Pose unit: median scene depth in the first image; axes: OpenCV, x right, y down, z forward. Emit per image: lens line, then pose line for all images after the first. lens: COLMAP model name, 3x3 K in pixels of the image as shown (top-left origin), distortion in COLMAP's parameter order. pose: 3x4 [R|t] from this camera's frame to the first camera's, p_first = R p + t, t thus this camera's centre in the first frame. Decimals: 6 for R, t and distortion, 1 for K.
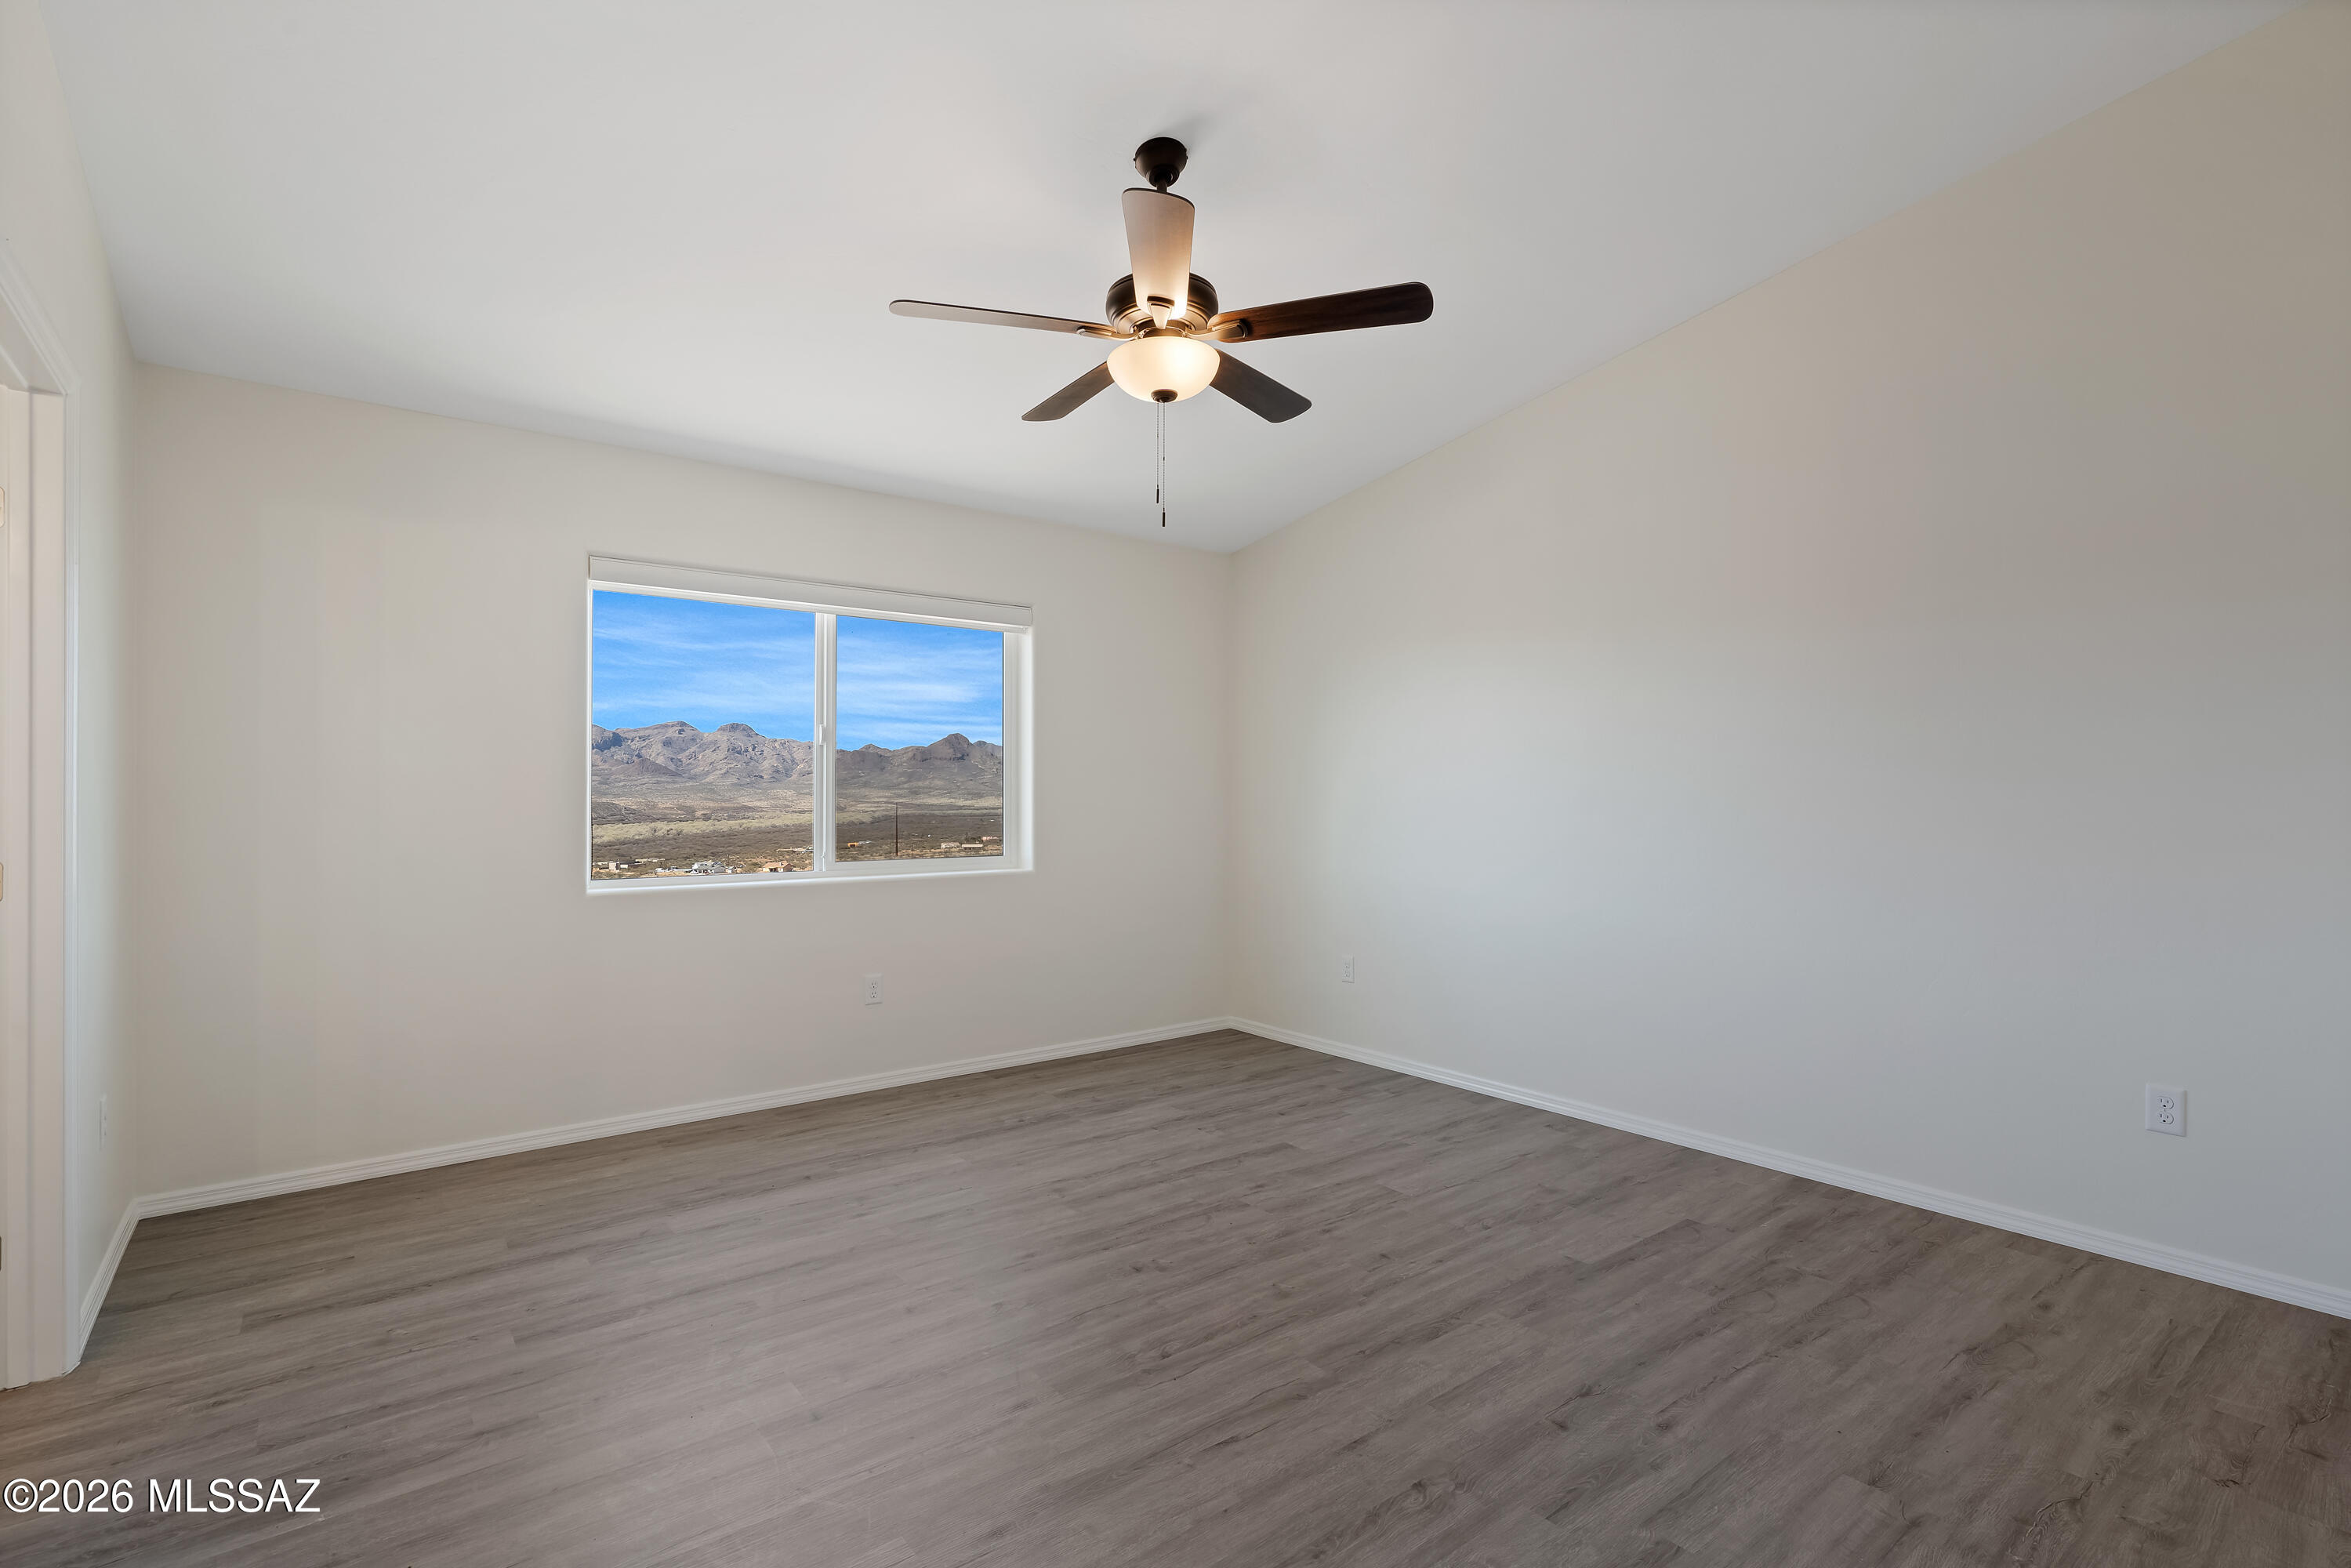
lens RADIAL K [[1092.8, 0, 1190.5], [0, 1092.8, 788.7], [0, 0, 1]] dist [-0.005935, 0.001975]
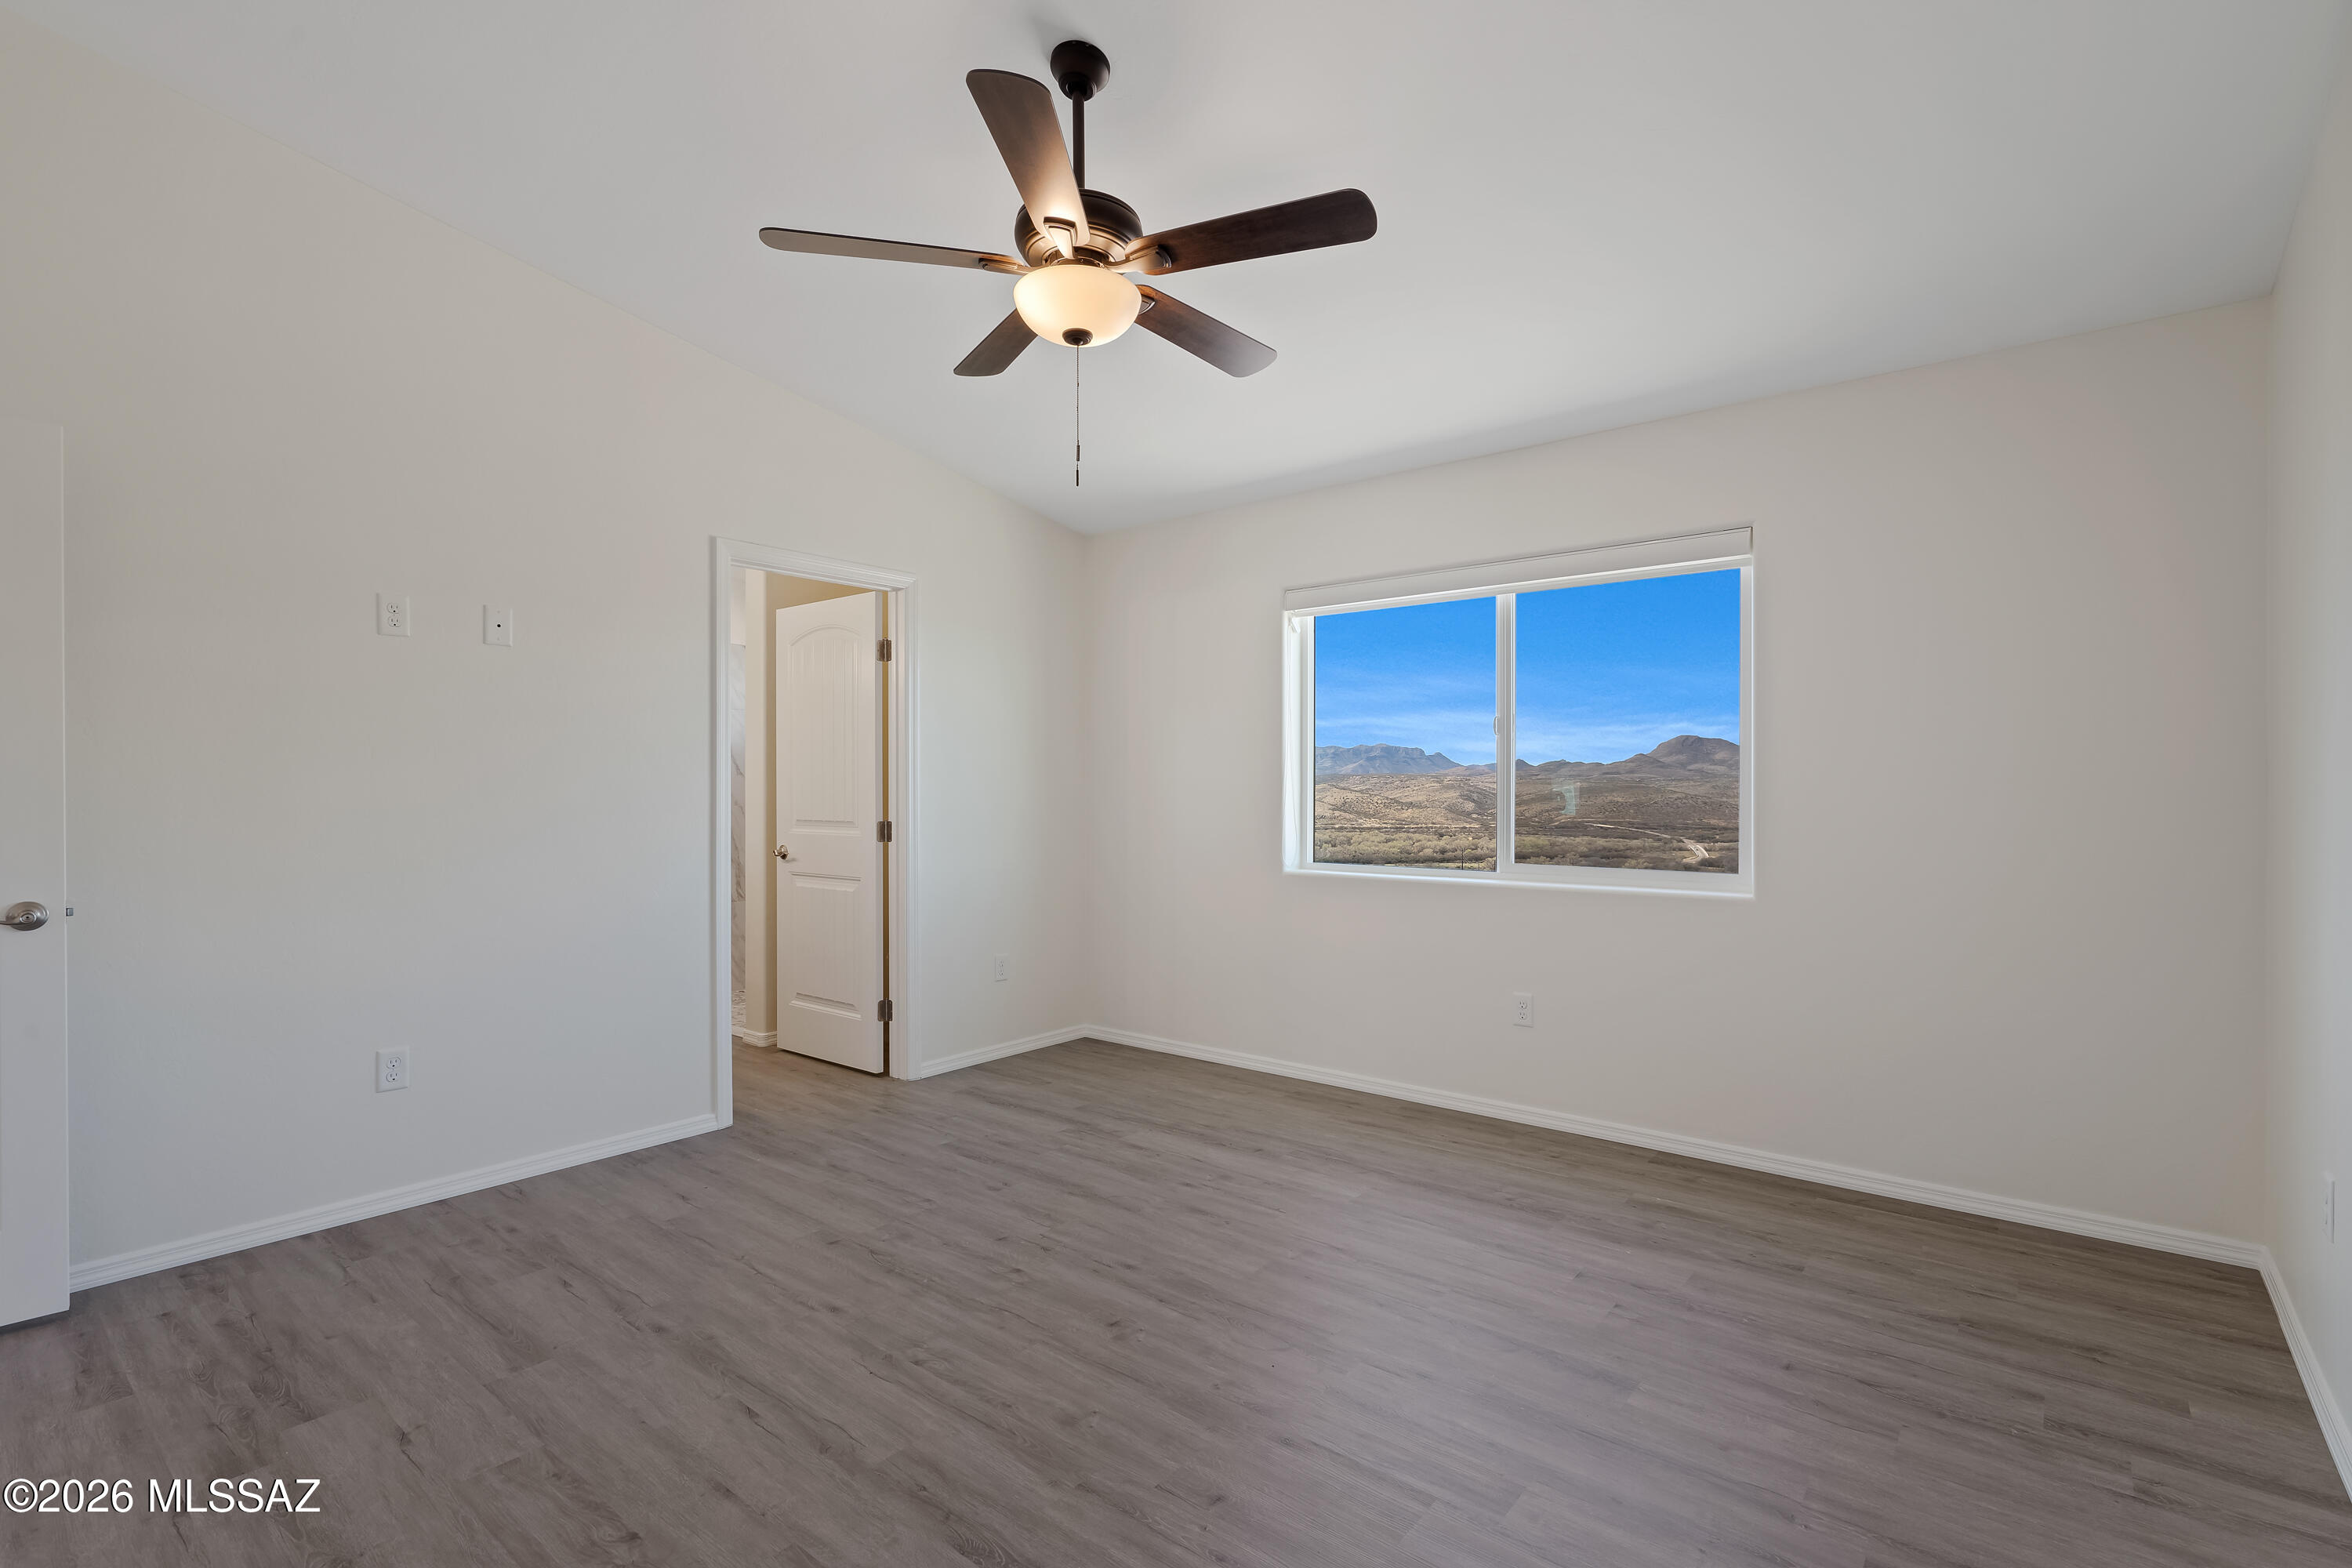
lens RADIAL K [[1093.2, 0, 1182.2], [0, 1093.2, 794.4], [0, 0, 1]] dist [-0.005935, 0.001975]
pose [[0.212018, 0.004664, -0.977255, 0.620105], [0.003816, 0.999977, 0.005600, 0.002889], [0.977258, -0.004917, 0.211996, 0.647683]]
